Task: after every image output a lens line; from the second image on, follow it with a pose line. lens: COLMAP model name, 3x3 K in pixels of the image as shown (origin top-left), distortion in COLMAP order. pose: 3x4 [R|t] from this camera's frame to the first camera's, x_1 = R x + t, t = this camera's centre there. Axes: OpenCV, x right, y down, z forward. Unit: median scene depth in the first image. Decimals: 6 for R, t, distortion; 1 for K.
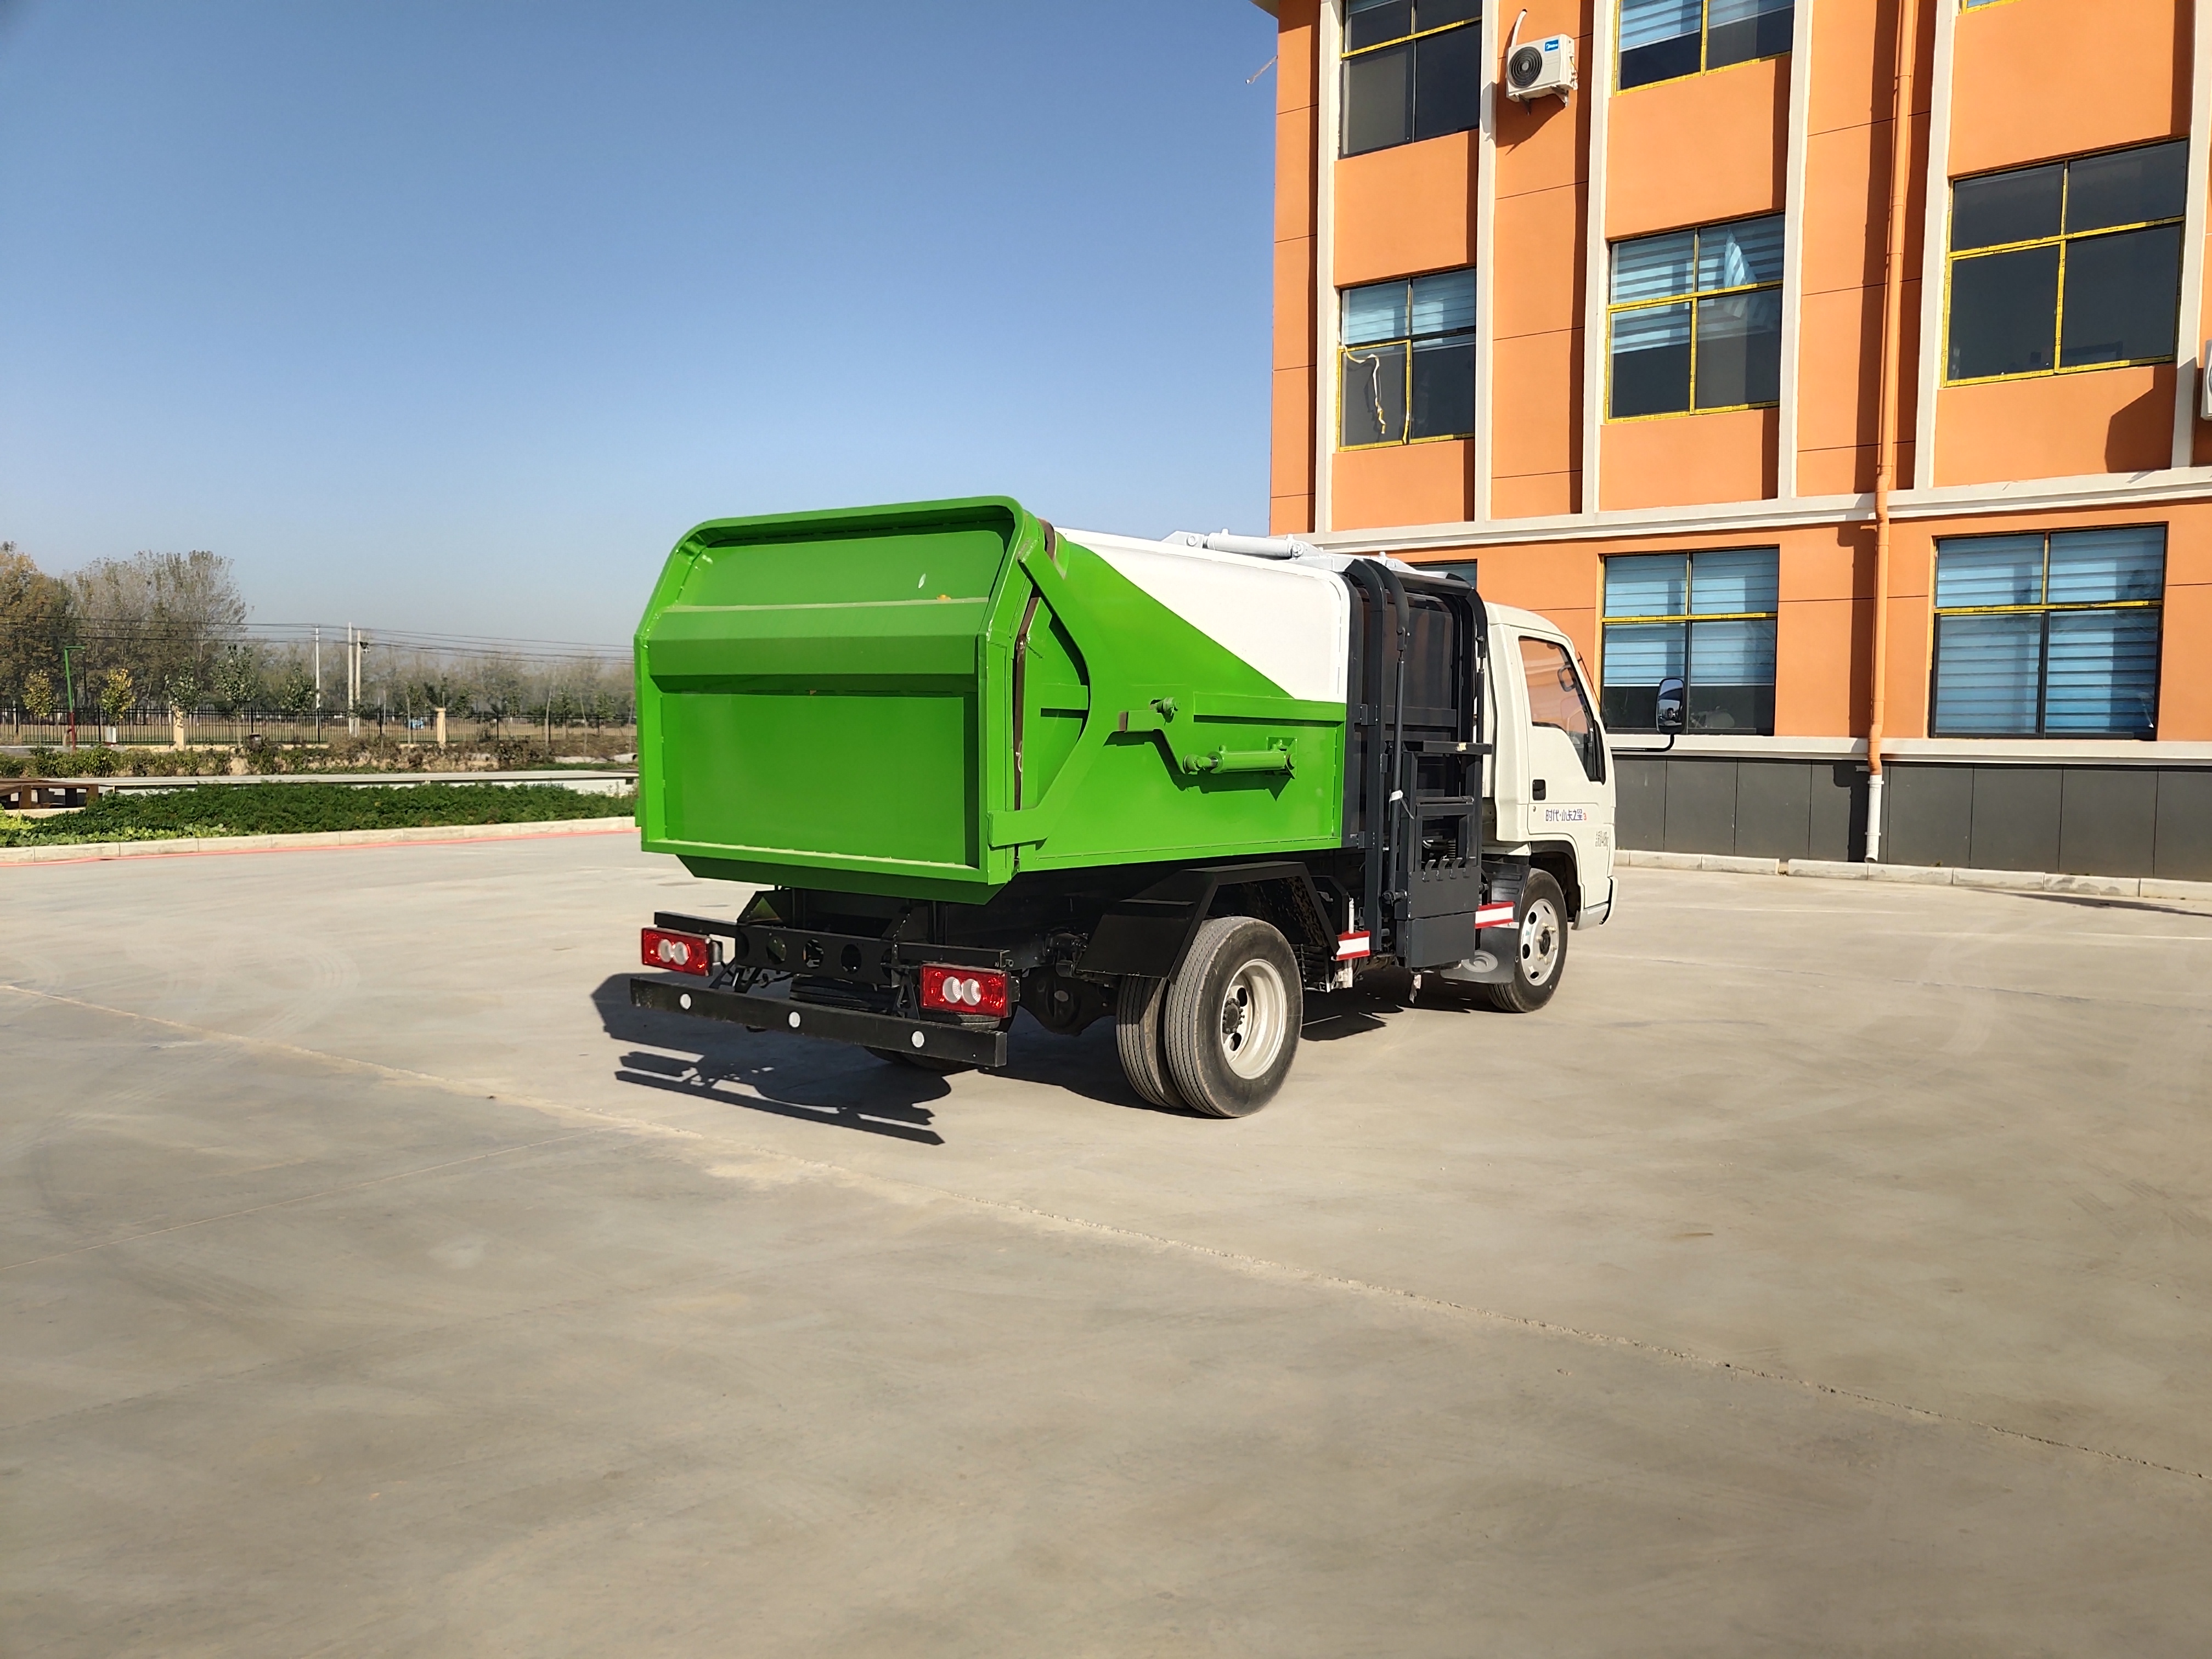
lens RADIAL K [[1955.8, 0, 1142.0], [0, 1955.8, 838.7], [0, 0, 1]] dist [-0.024139, 0.074540]
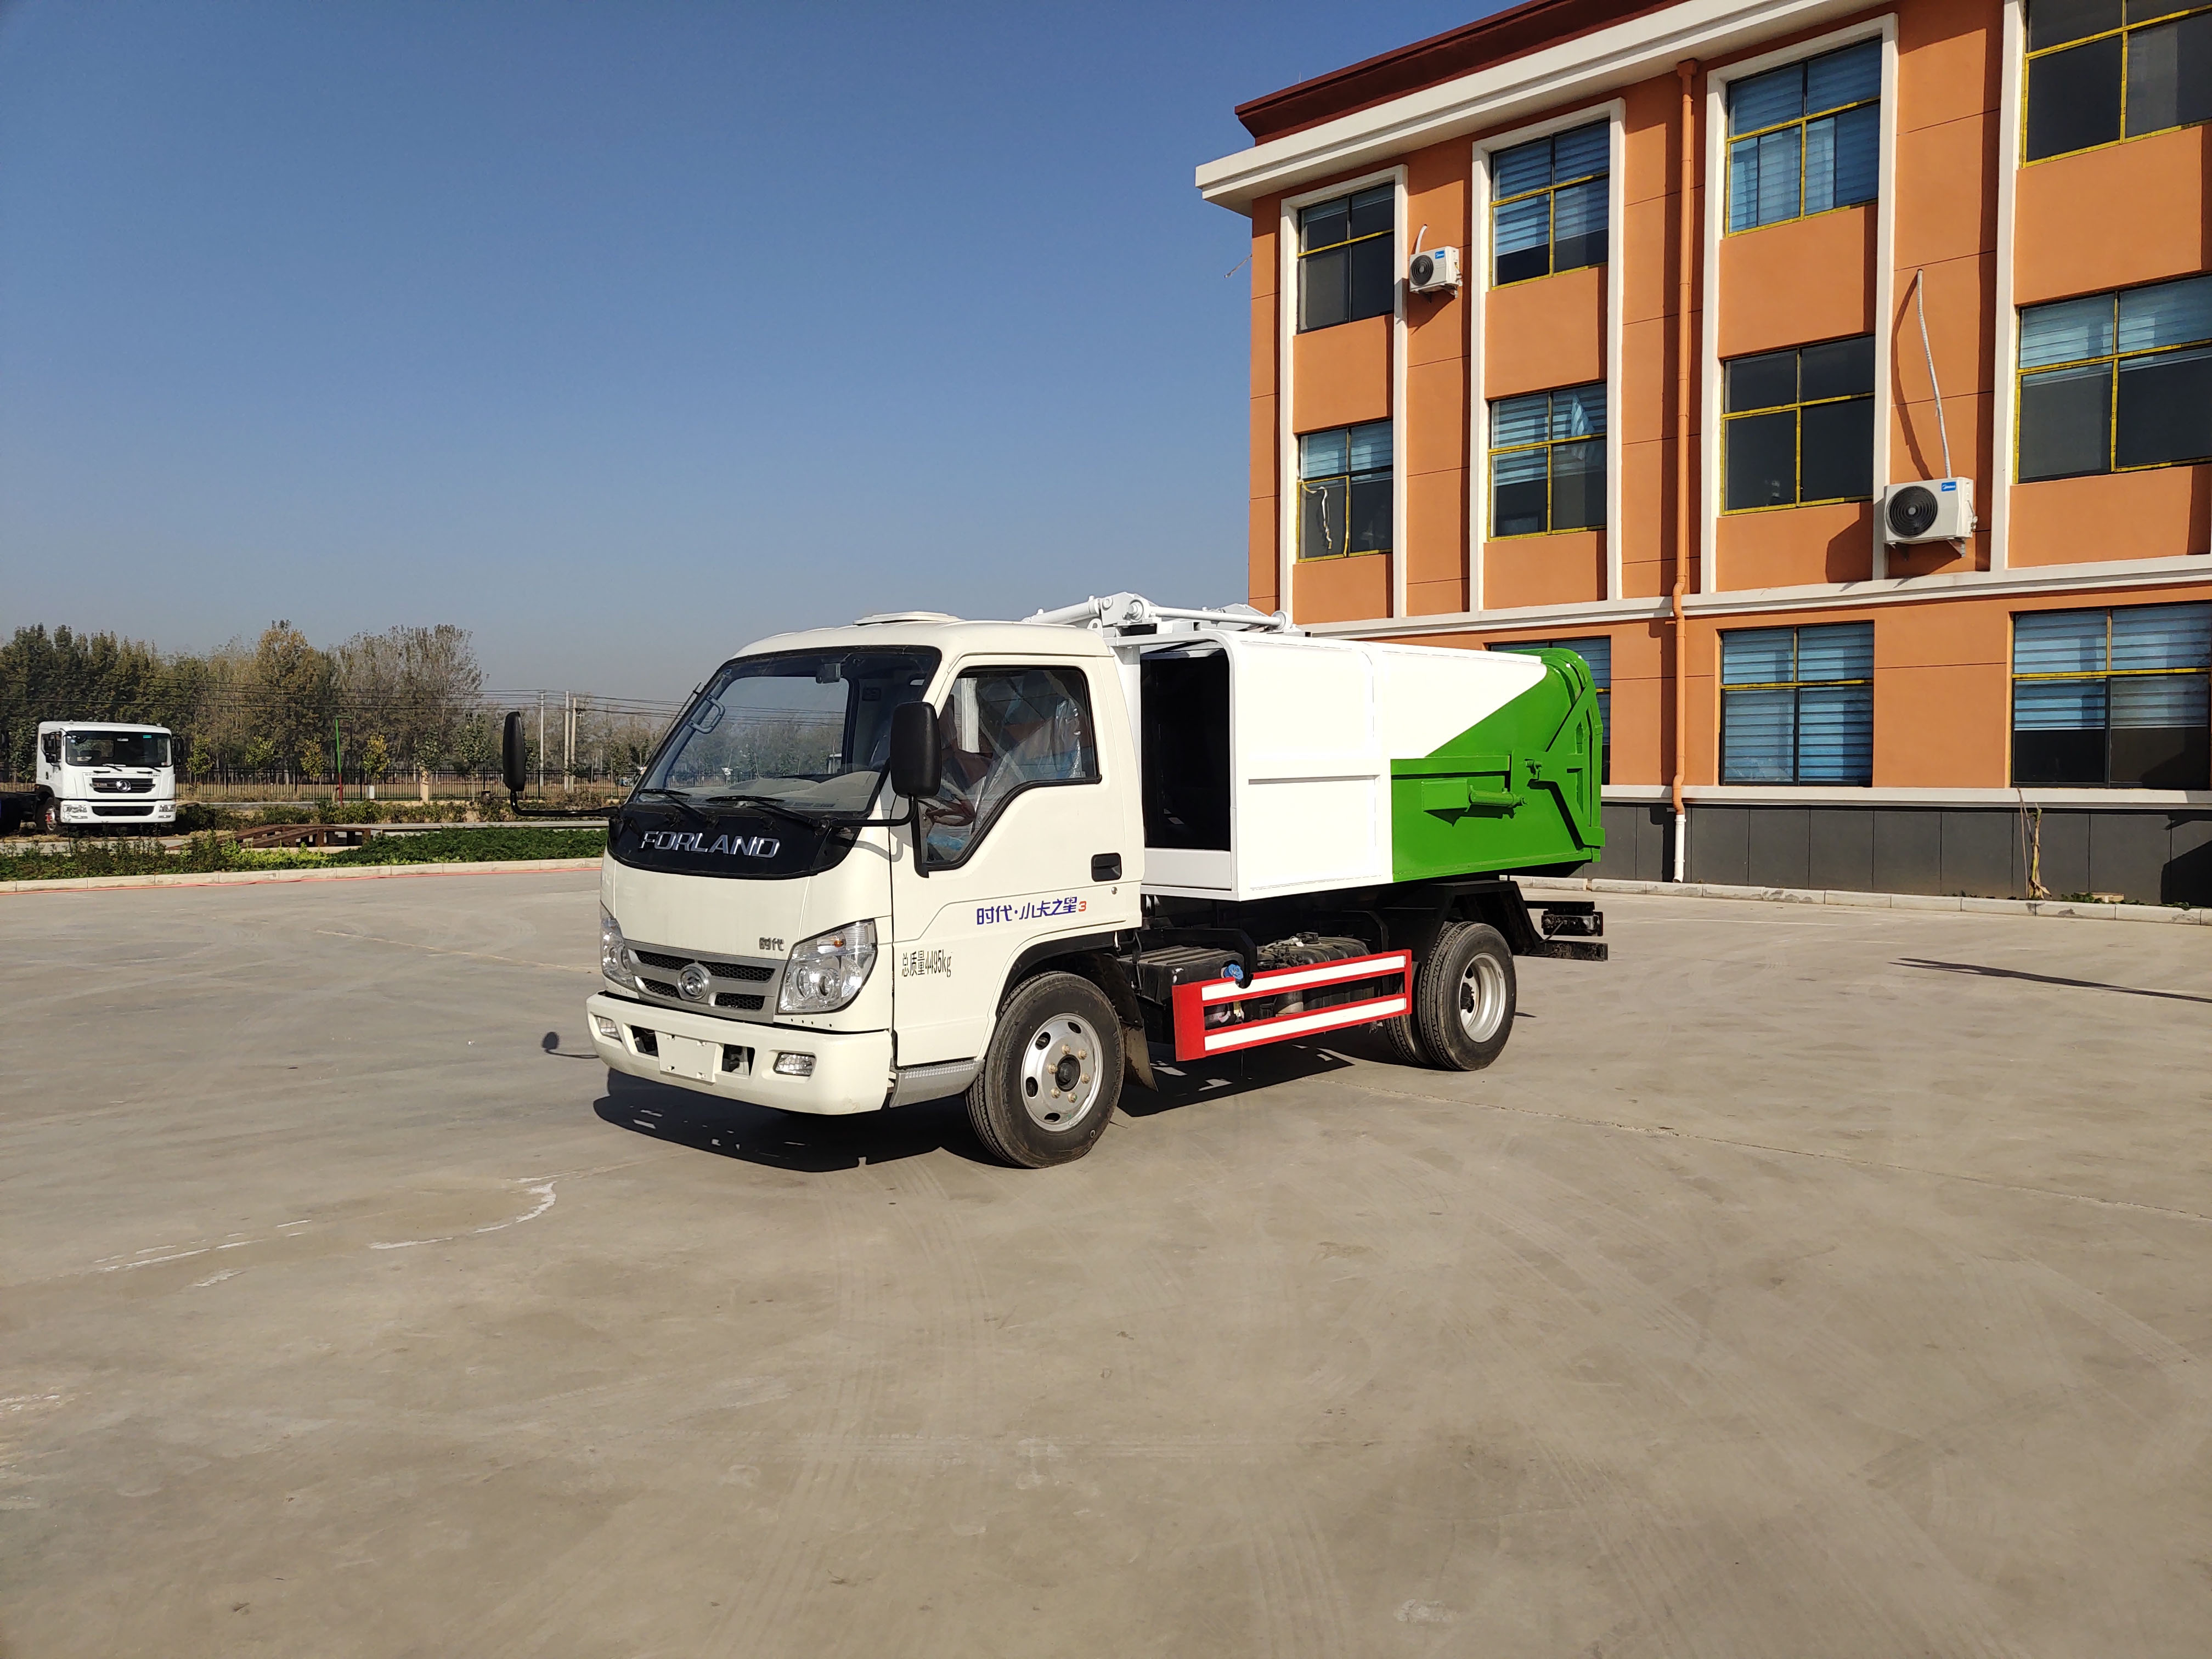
lens RADIAL K [[1955.8, 0, 1105.5], [0, 1955.8, 824.7], [0, 0, 1]] dist [-0.024139, 0.074540]
pose [[0.992642, 0.008449, -0.120793, 0.149314], [-0.013509, 0.999062, -0.041134, 0.030537], [0.120332, 0.042464, 0.991825, -0.302984]]
